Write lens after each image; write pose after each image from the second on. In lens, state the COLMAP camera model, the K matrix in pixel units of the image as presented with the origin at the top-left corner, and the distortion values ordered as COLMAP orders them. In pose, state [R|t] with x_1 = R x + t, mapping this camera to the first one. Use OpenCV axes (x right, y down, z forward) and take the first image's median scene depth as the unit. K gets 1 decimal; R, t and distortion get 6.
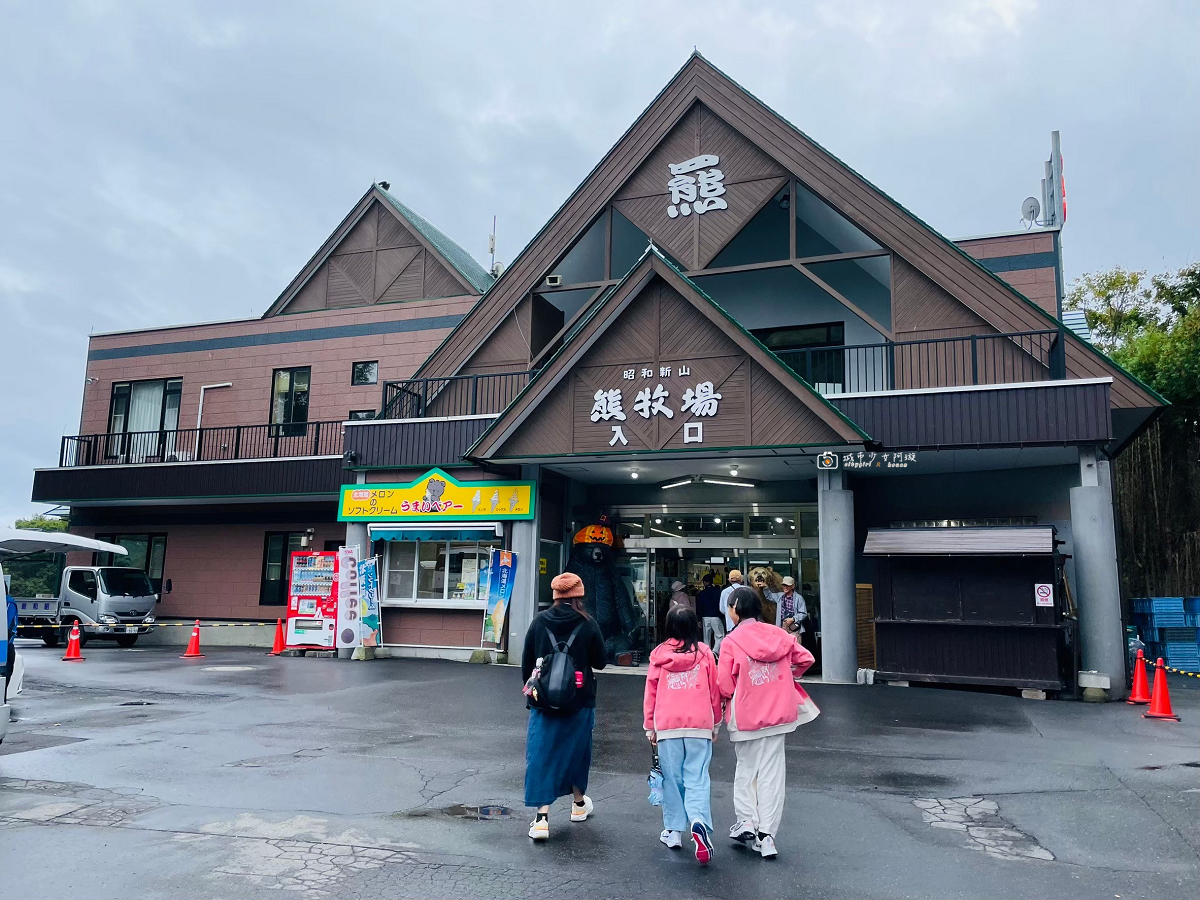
lens RADIAL K [[907.0, 0, 600.7], [0, 907.0, 453.5], [0, 0, 1]] dist [-0.015272, -0.014554]
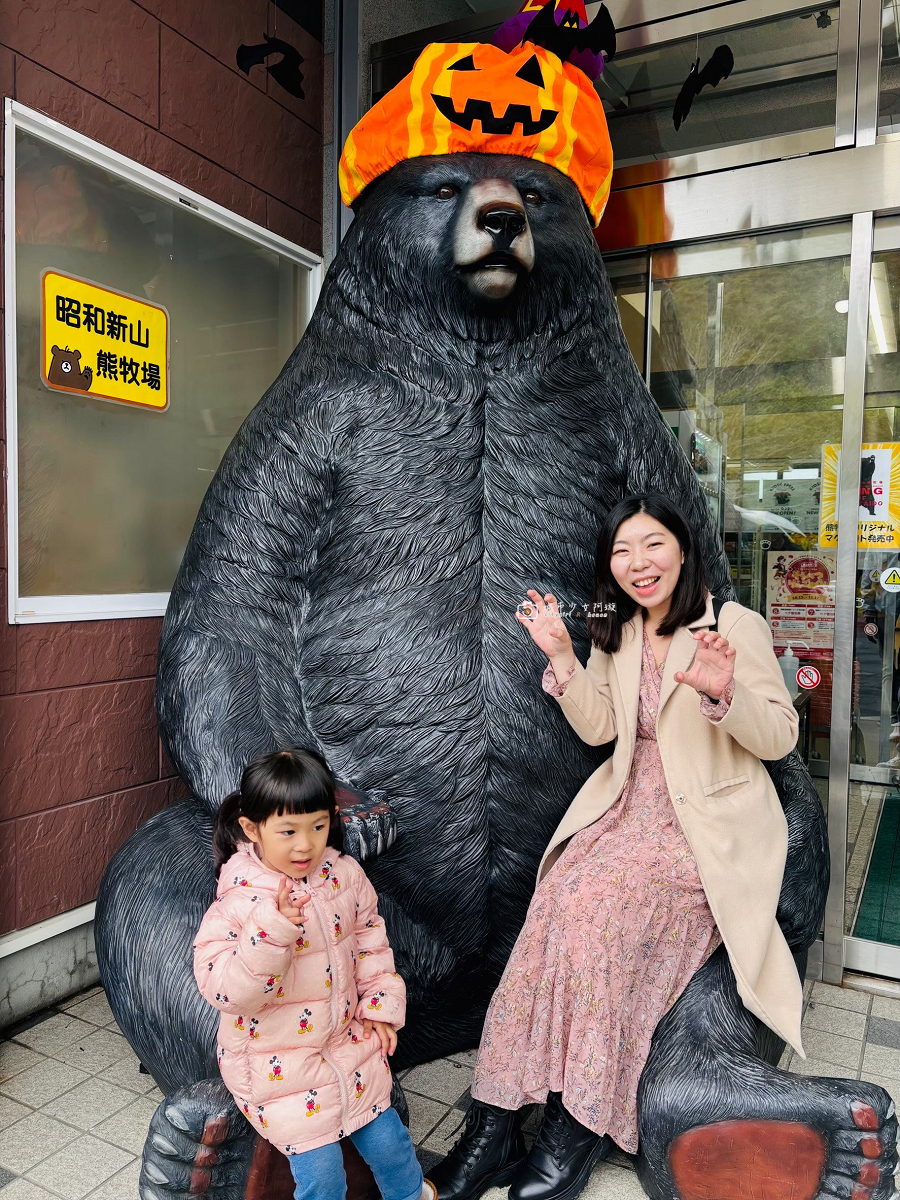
lens RADIAL K [[907.0, 0, 447.2], [0, 907.0, 605.7], [0, 0, 1]] dist [-0.015272, -0.014554]
pose [[0.992919, 0.002911, -0.118758, 0.005625], [0.022638, 0.976742, 0.213218, 0.152288], [0.116616, -0.214396, 0.969760, 0.971046]]
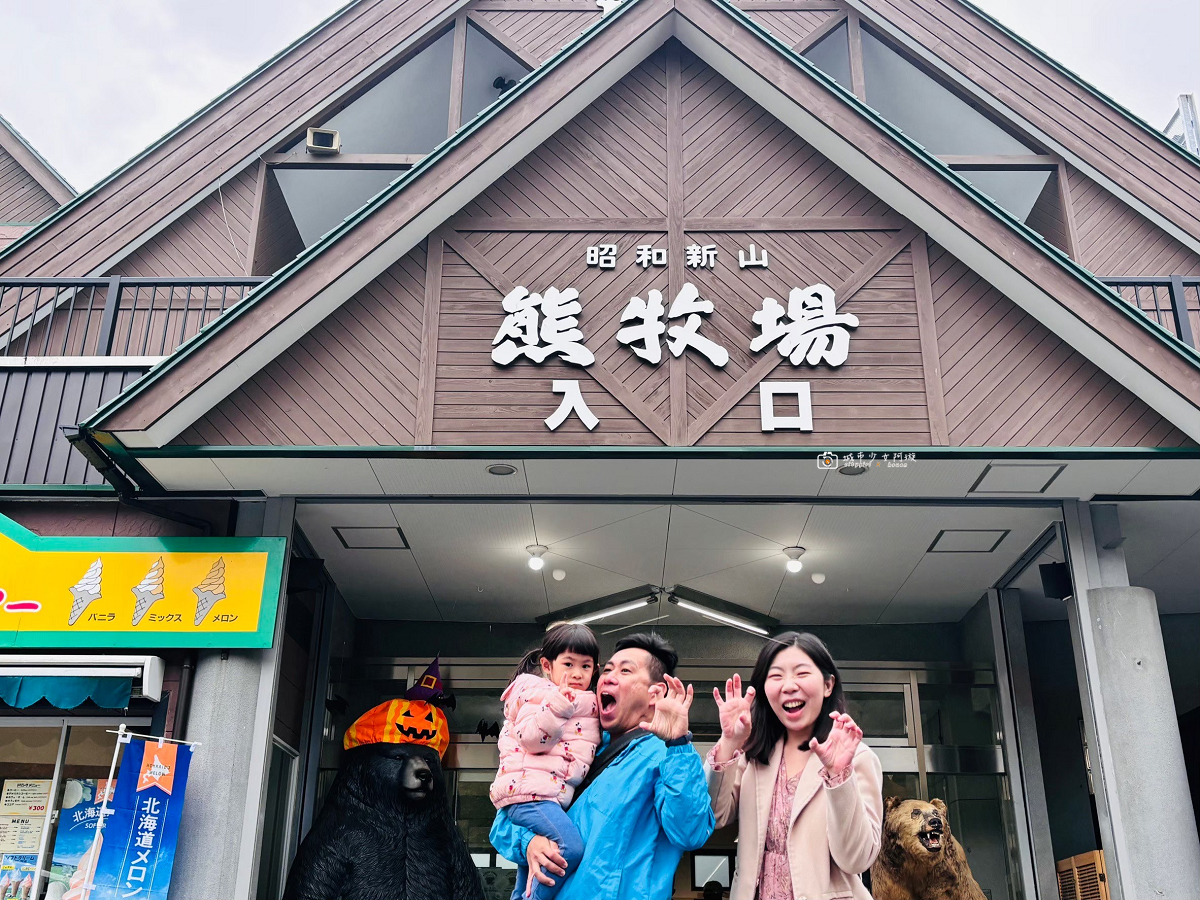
lens RADIAL K [[1218.2, 0, 599.8], [0, 1218.2, 453.1], [0, 0, 1]] dist [0.032004, 0.000000]
pose [[0.937489, 0.123666, 0.325302, -0.124265], [-0.039827, 0.966717, -0.252729, 0.120265], [-0.345729, 0.223975, 0.911212, 0.561209]]
